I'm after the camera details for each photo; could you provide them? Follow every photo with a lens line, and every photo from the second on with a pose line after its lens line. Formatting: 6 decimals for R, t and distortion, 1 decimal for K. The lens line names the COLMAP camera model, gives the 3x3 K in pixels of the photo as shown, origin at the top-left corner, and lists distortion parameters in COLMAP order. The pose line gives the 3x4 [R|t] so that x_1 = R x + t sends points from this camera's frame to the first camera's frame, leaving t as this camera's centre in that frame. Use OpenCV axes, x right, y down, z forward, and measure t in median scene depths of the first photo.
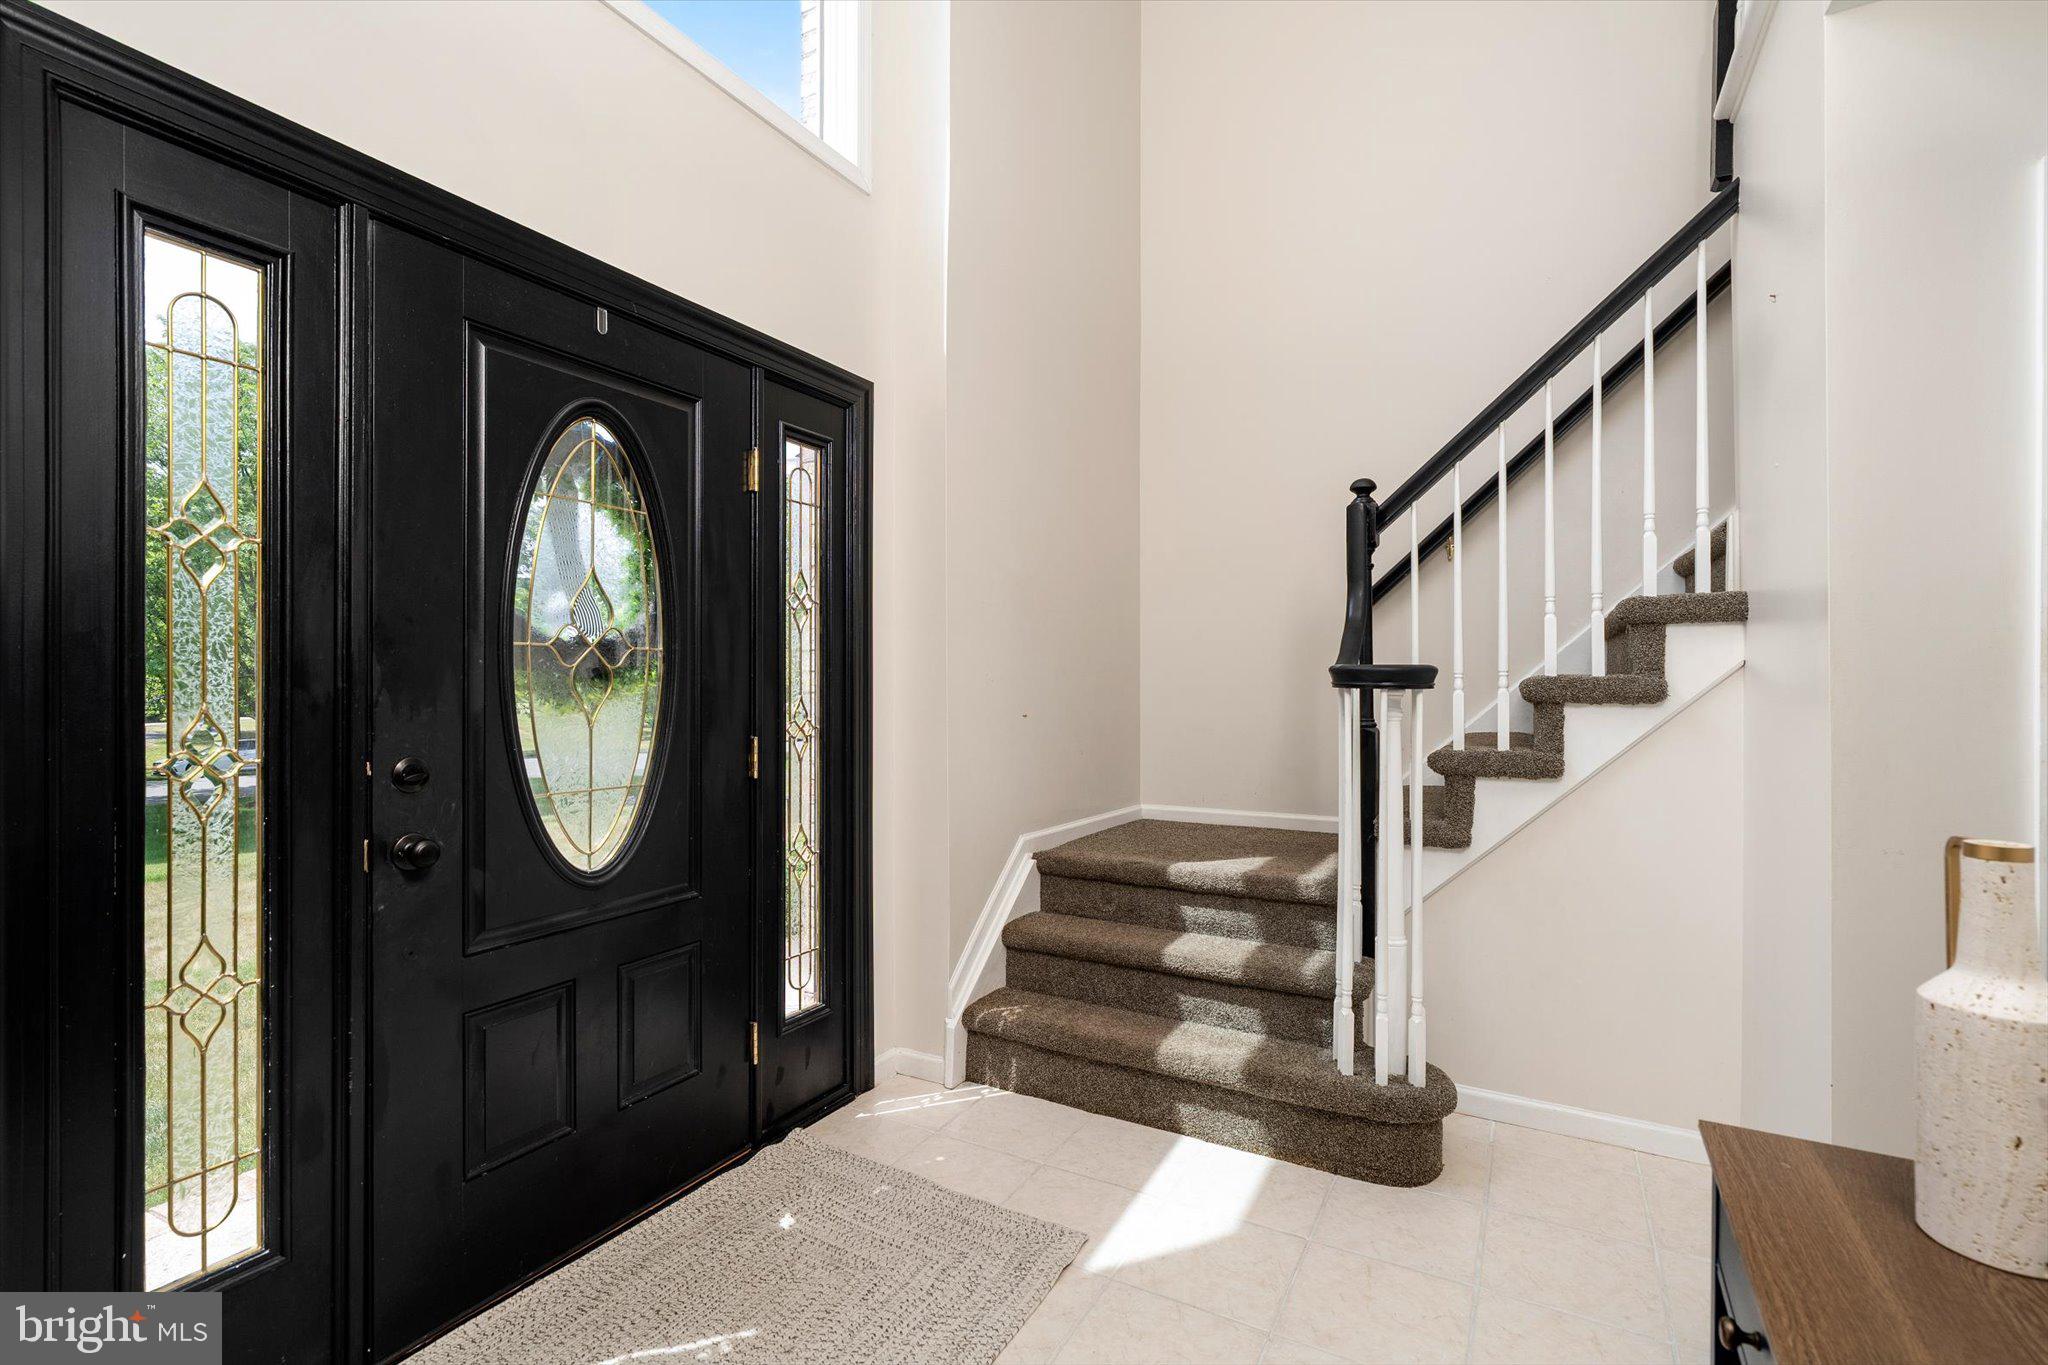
lens RADIAL K [[947.0, 0, 1018.1], [0, 947.0, 687.8], [0, 0, 1]] dist [-0.007511, 0.000935]
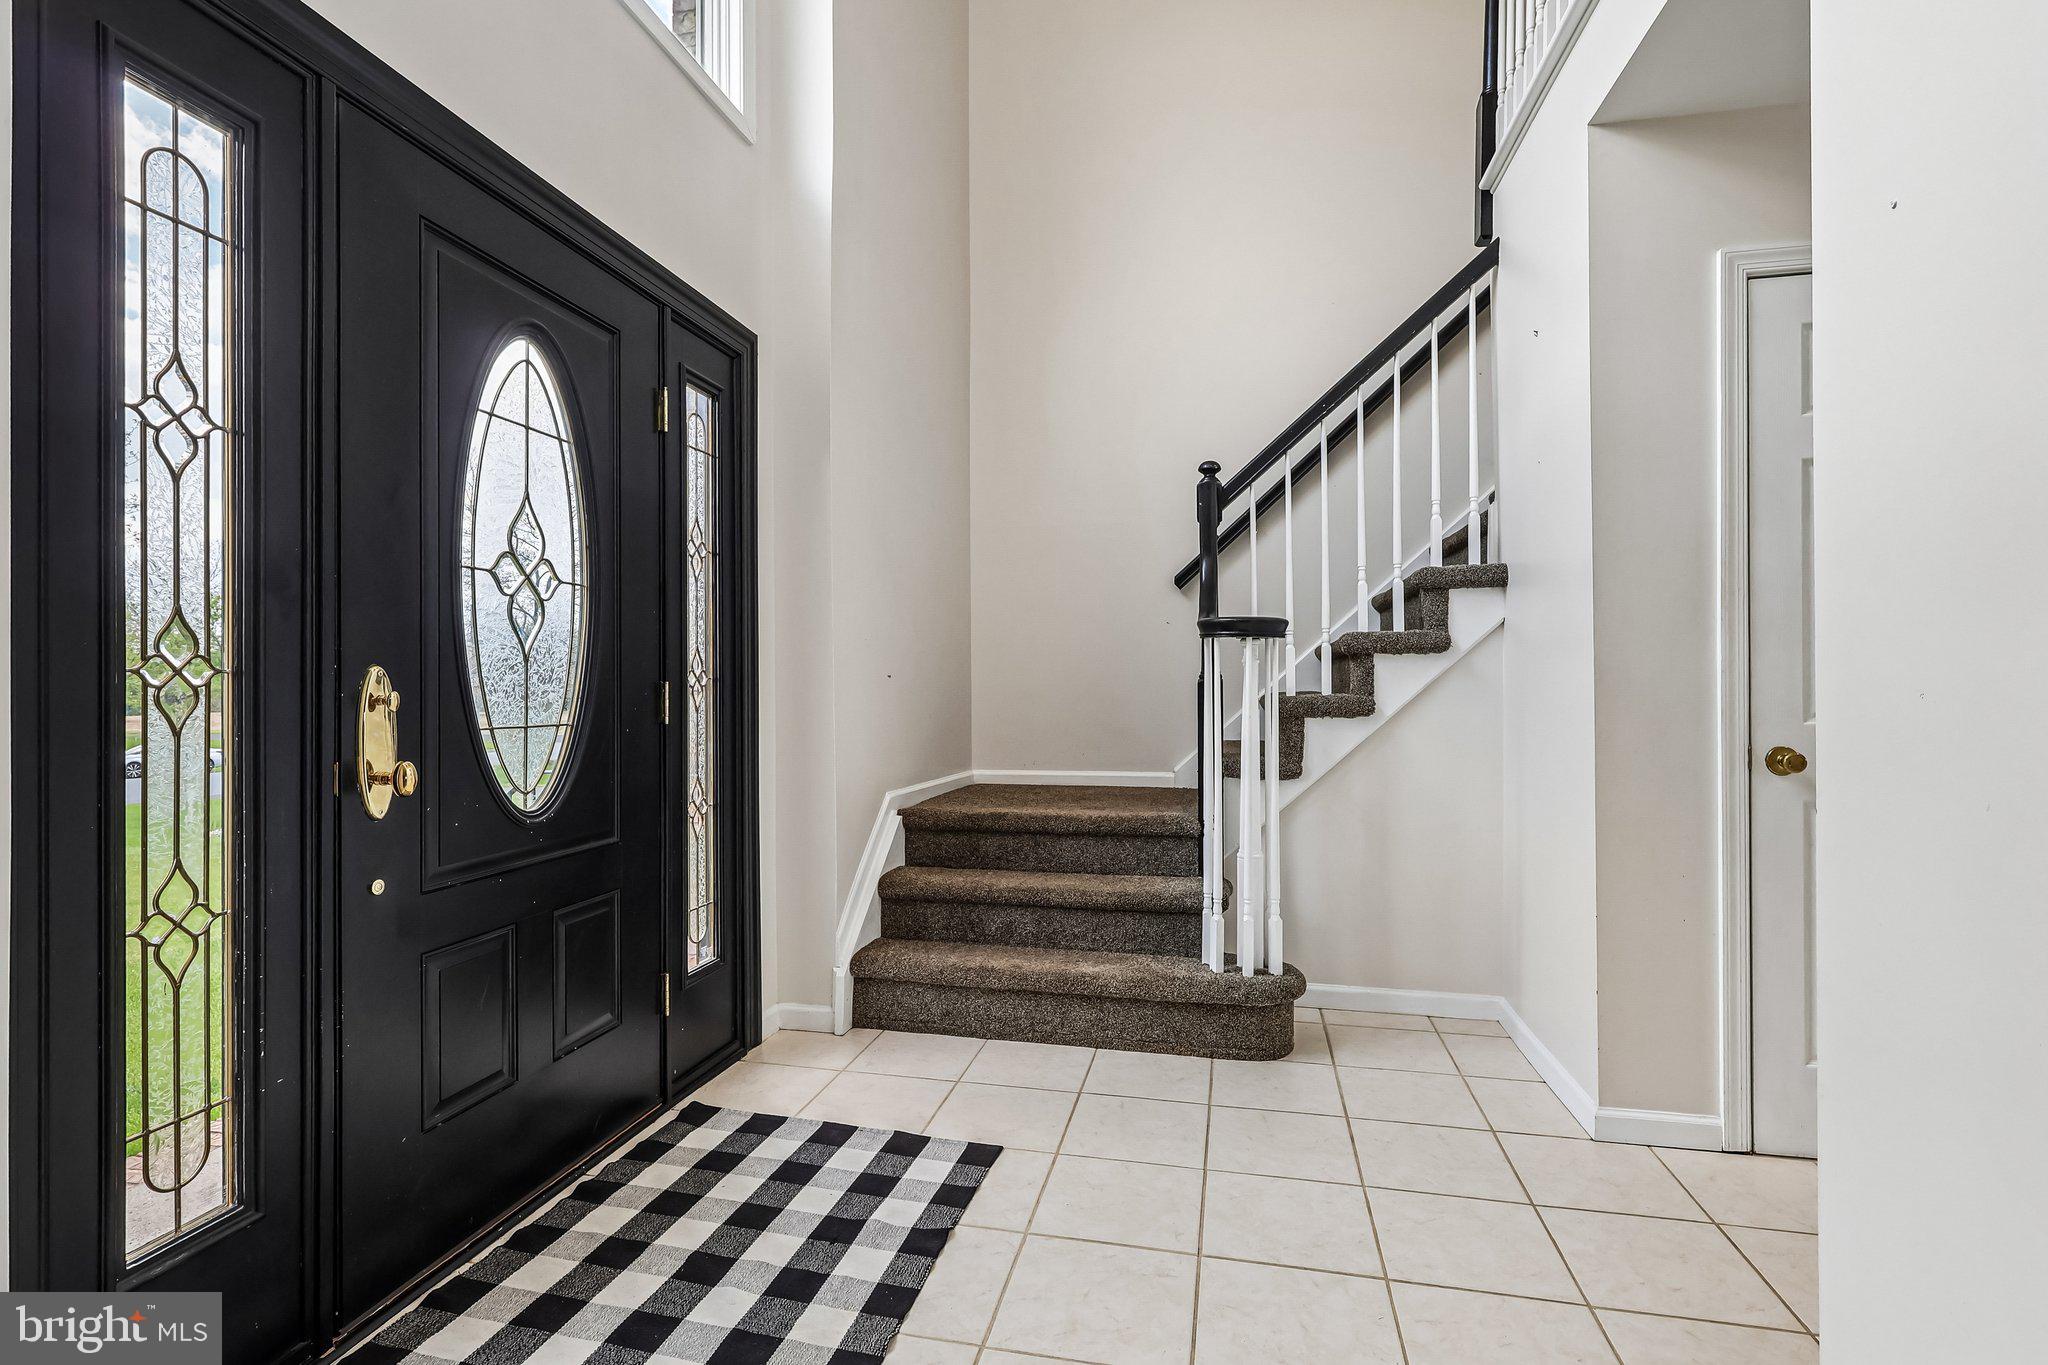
lens RADIAL K [[973.8, 0, 1018.6], [0, 973.8, 687.4], [0, 0, 1]] dist [-0.005246, -0.000569]
pose [[0.960896, -0.002402, 0.276900, -0.208744], [0.003342, 0.999990, -0.002925, 0.062645], [-0.276891, 0.003736, 0.960894, -0.072367]]
